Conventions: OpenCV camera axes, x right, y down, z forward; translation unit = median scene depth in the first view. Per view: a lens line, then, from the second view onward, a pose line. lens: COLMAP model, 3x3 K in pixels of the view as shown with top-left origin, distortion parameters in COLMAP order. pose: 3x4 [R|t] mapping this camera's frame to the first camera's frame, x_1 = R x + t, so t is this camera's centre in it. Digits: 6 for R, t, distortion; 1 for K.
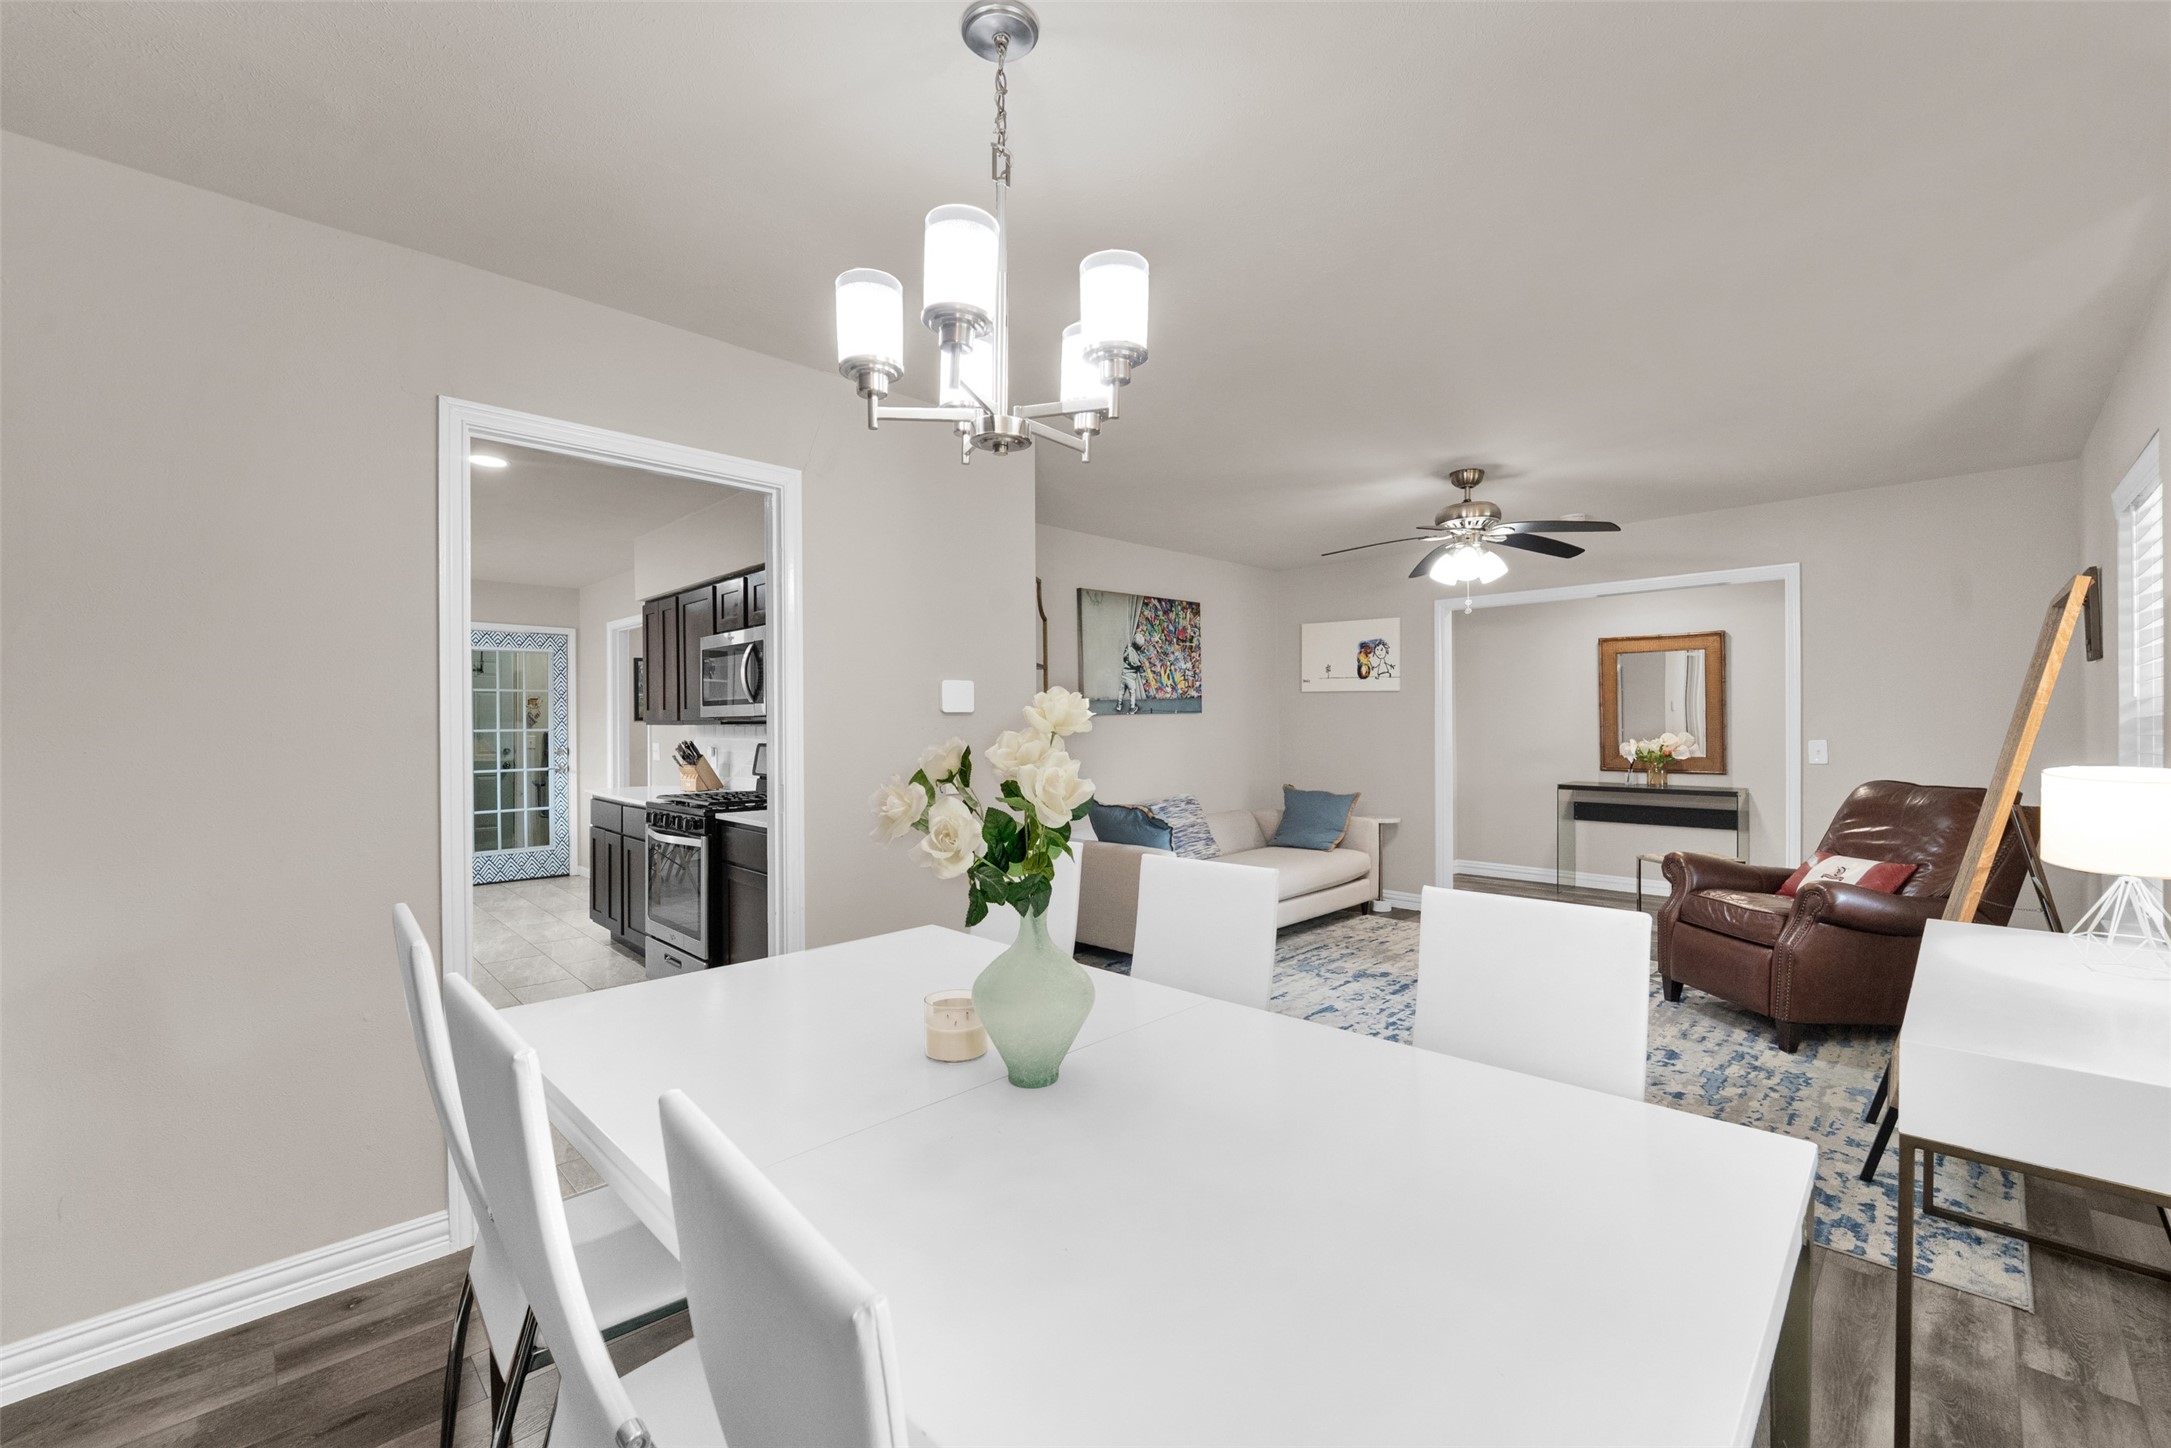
lens RADIAL K [[883.3, 0, 1104.8], [0, 883.3, 723.3], [0, 0, 1]] dist [-0.020698, 0.000209]
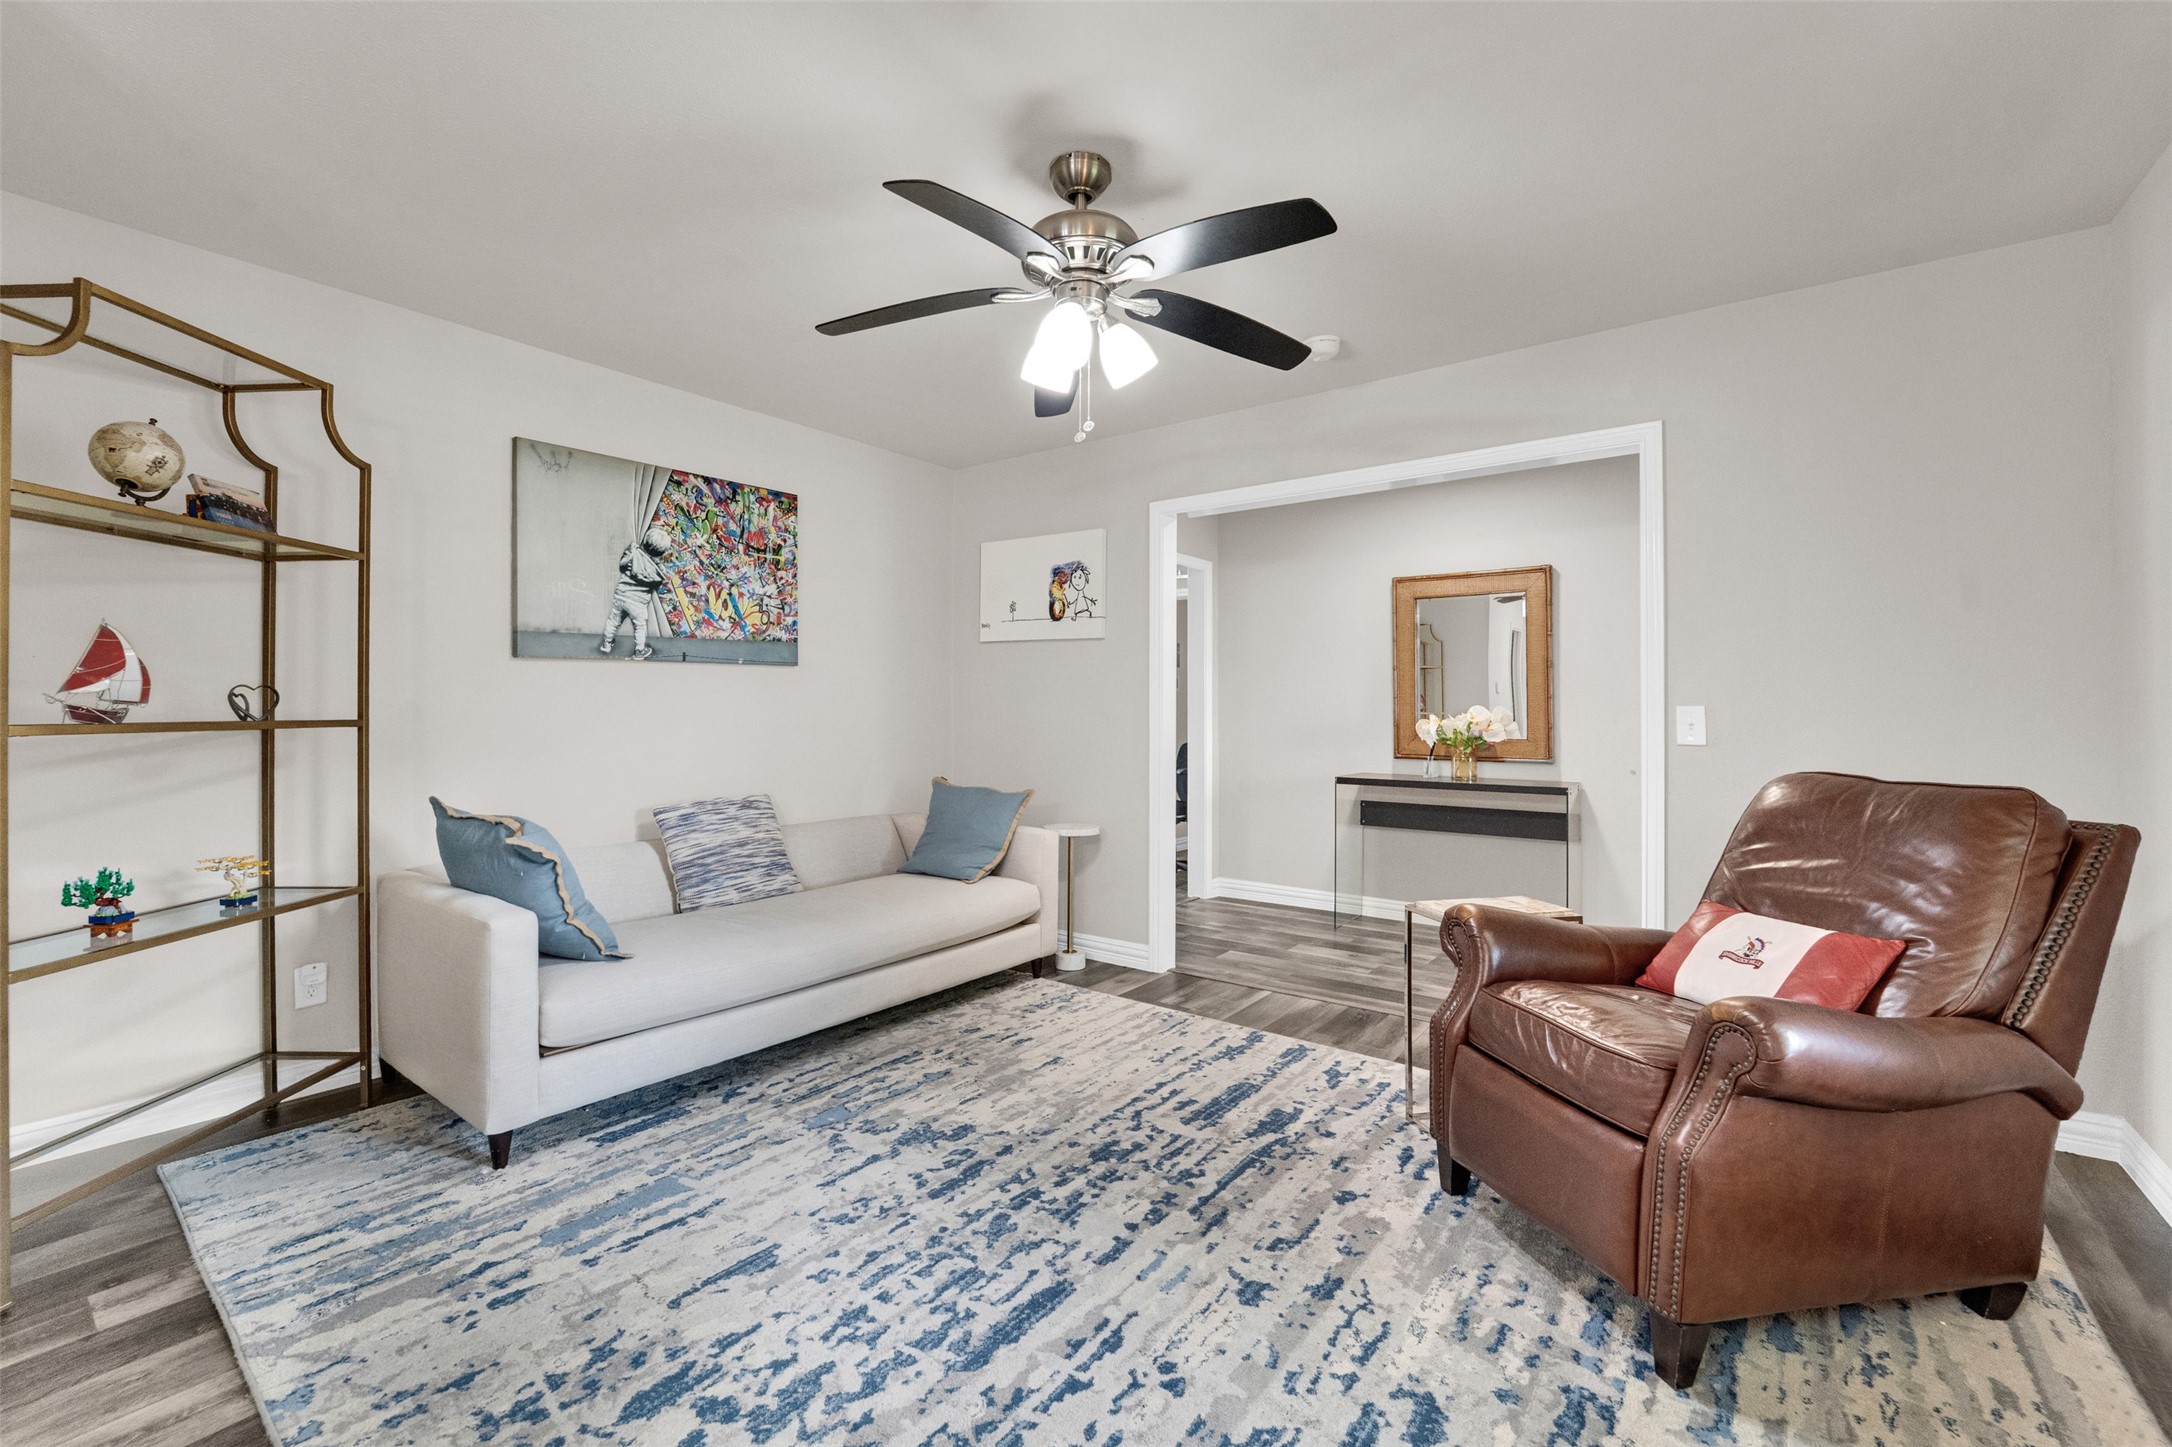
lens RADIAL K [[883.7, 0, 1099.6], [0, 883.7, 703.6], [0, 0, 1]] dist [-0.020698, 0.000209]
pose [[0.990080, 0.011844, 0.140005, 0.255268], [-0.010228, 0.999873, -0.012255, 0.023103], [-0.140133, 0.010701, 0.990075, 0.357500]]
